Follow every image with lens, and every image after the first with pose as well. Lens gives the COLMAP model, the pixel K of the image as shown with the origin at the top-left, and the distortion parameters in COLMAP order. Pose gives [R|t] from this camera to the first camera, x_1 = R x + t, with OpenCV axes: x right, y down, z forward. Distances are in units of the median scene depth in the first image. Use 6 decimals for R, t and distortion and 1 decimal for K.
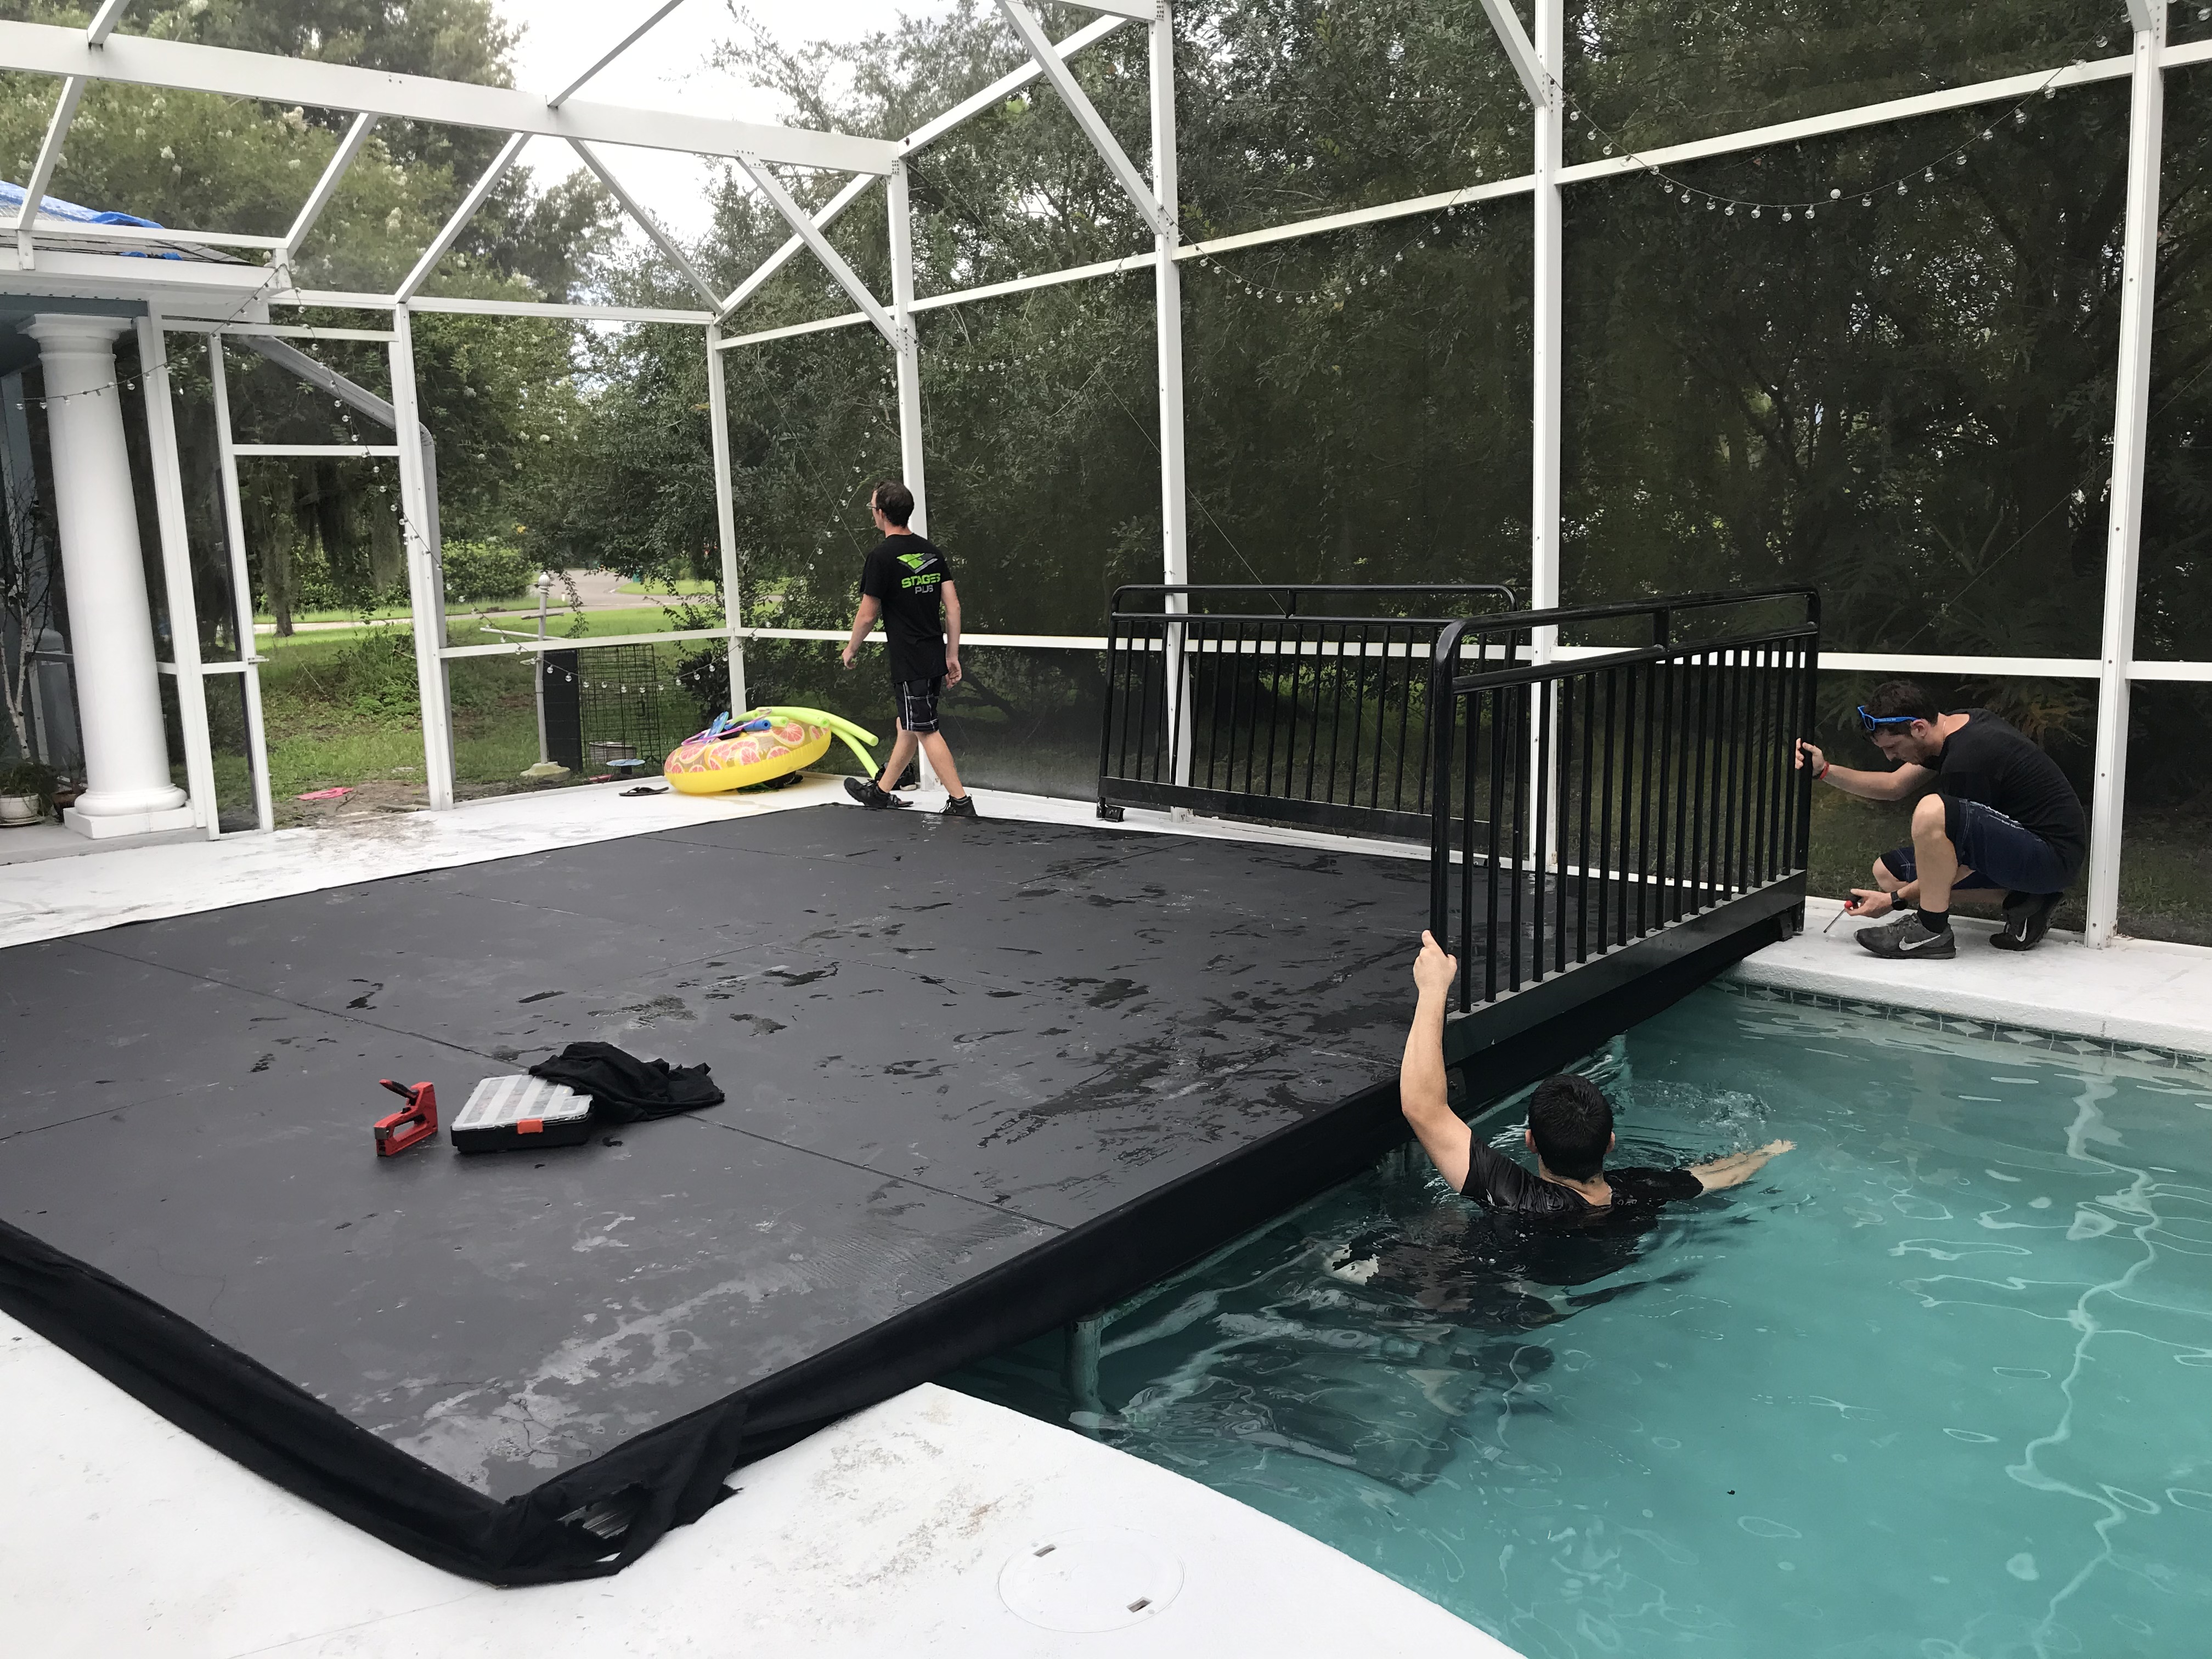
lens RADIAL K [[1801.4, 0, 1106.0], [0, 1801.4, 829.5], [0, 0, 1]] dist [0.083319, 0.010748]
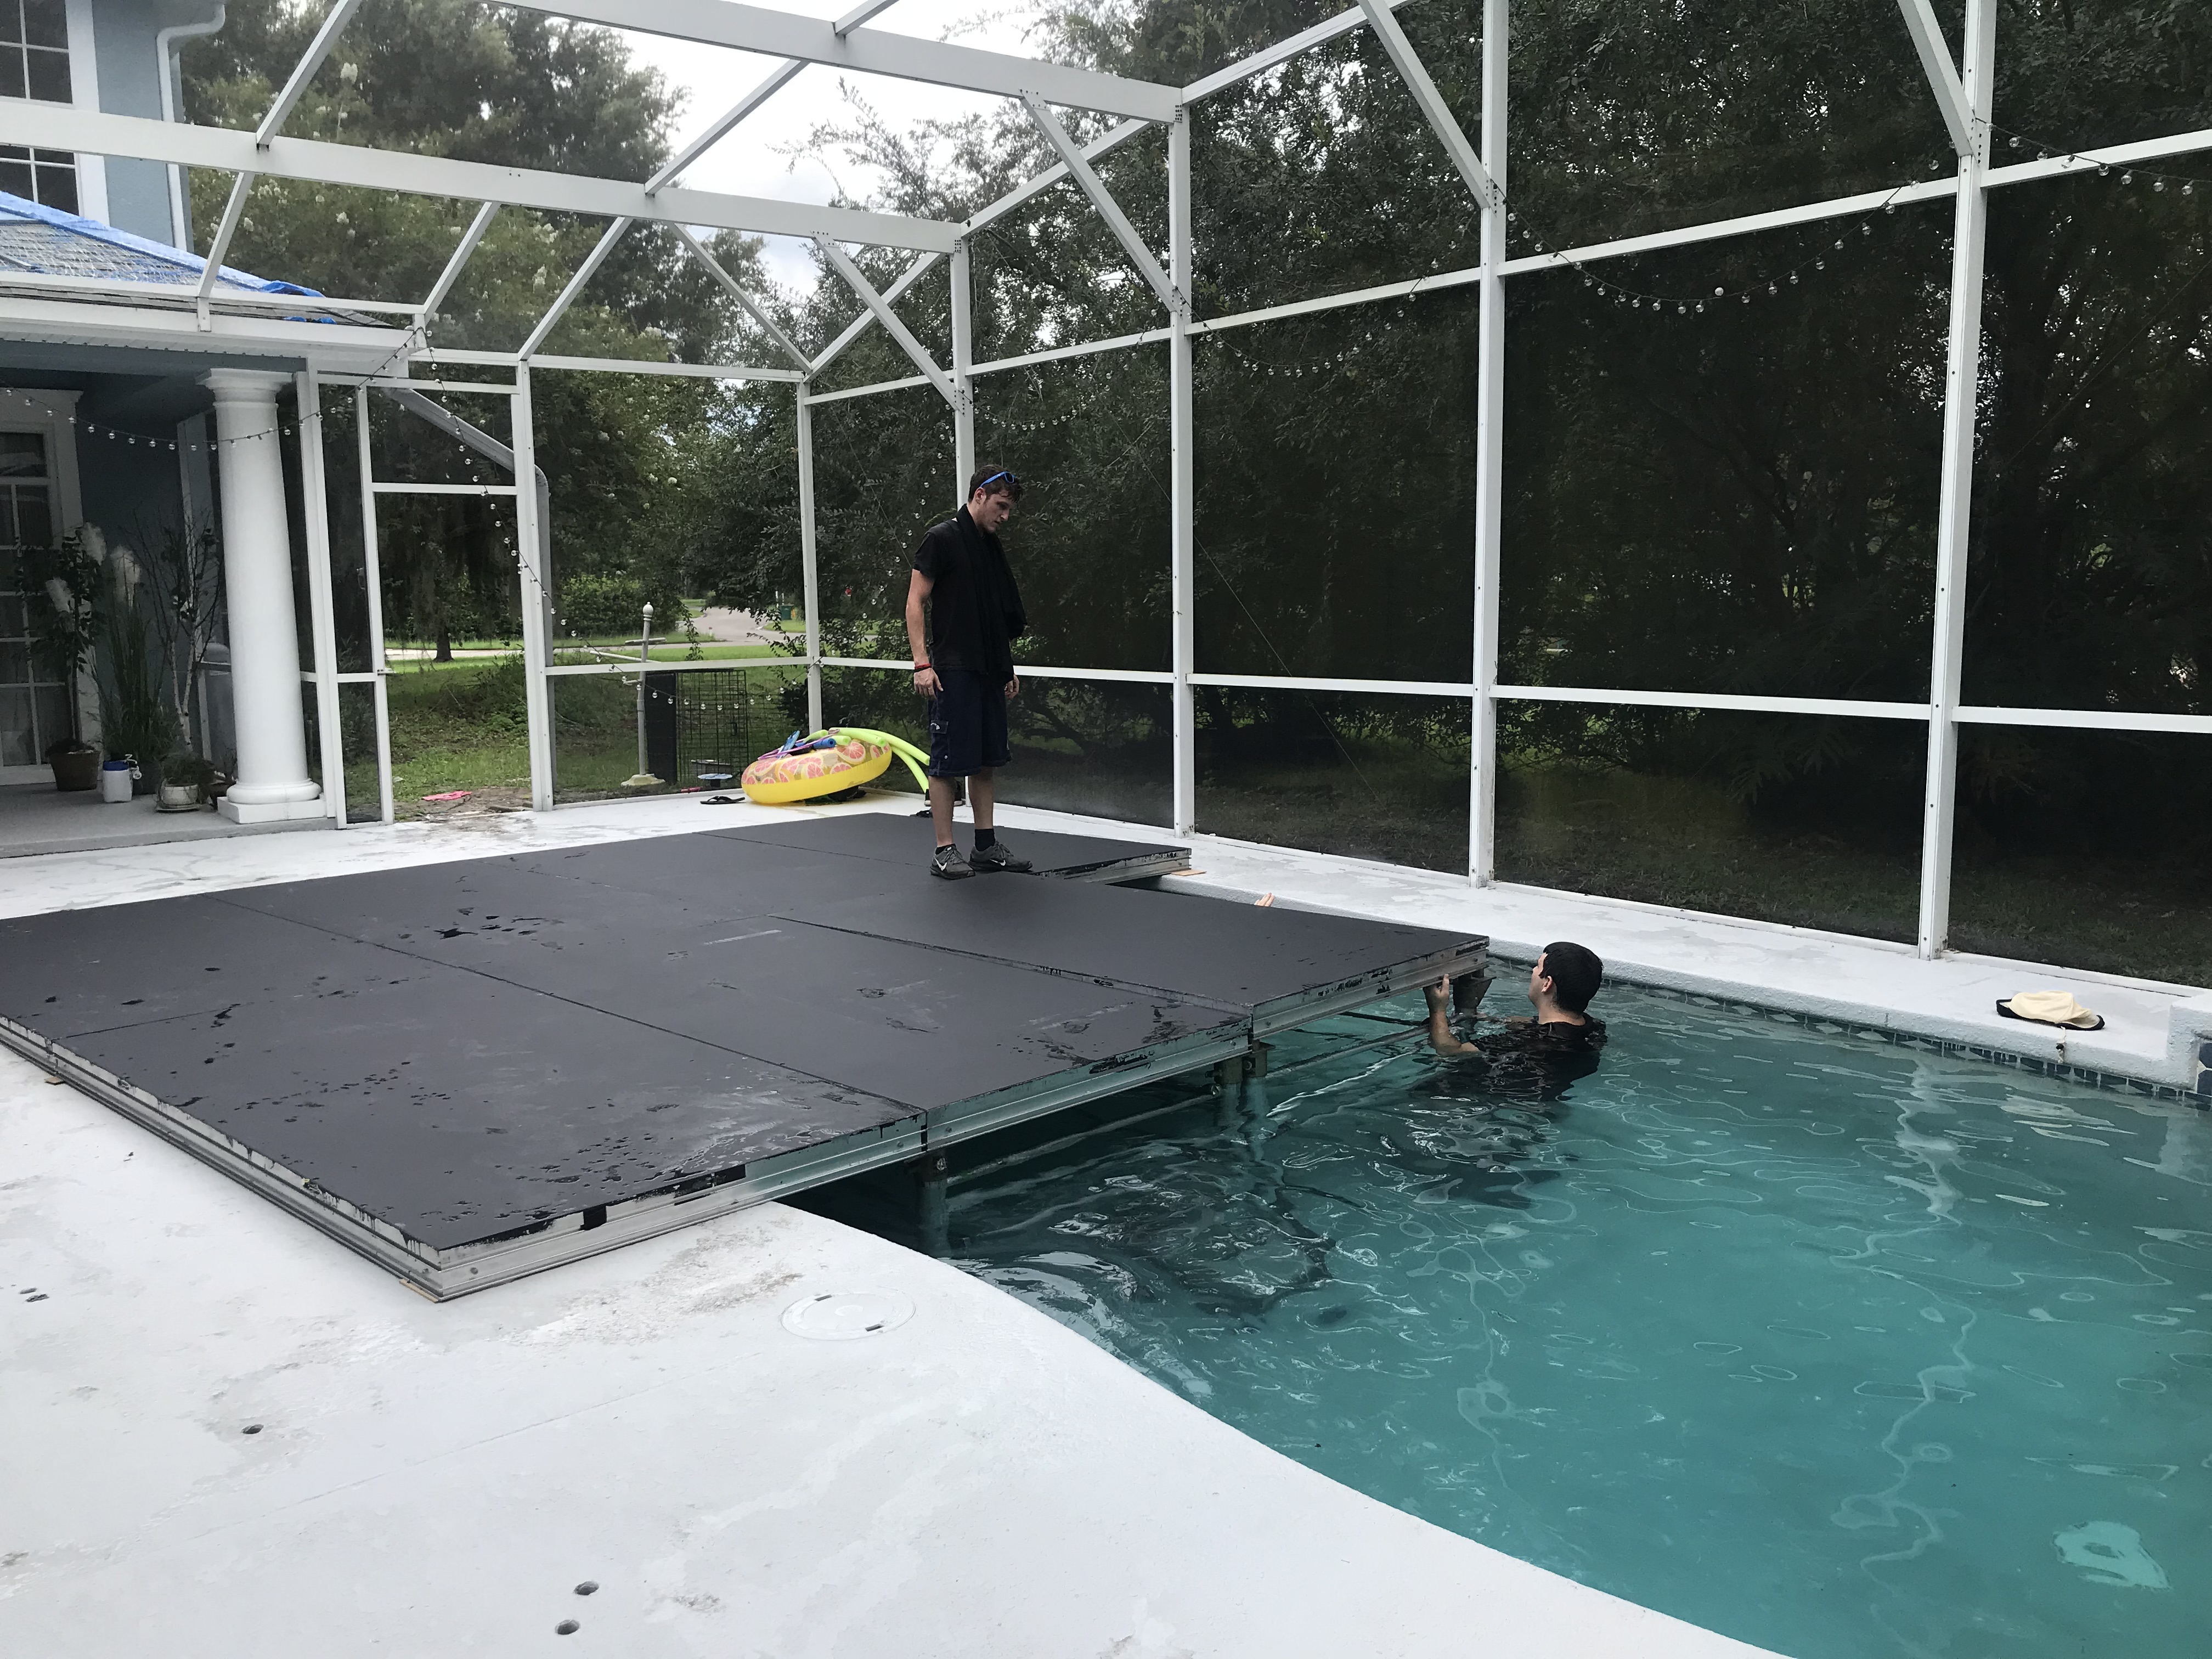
lens RADIAL K [[1835.9, 0, 1108.6], [0, 1835.9, 825.2], [0, 0, 1]] dist [0.143973, -0.003125]
pose [[0.996012, 0.032636, -0.083038, 0.077916], [-0.035169, 0.998954, -0.029232, 0.019716], [0.081997, 0.032036, 0.996118, -0.110401]]
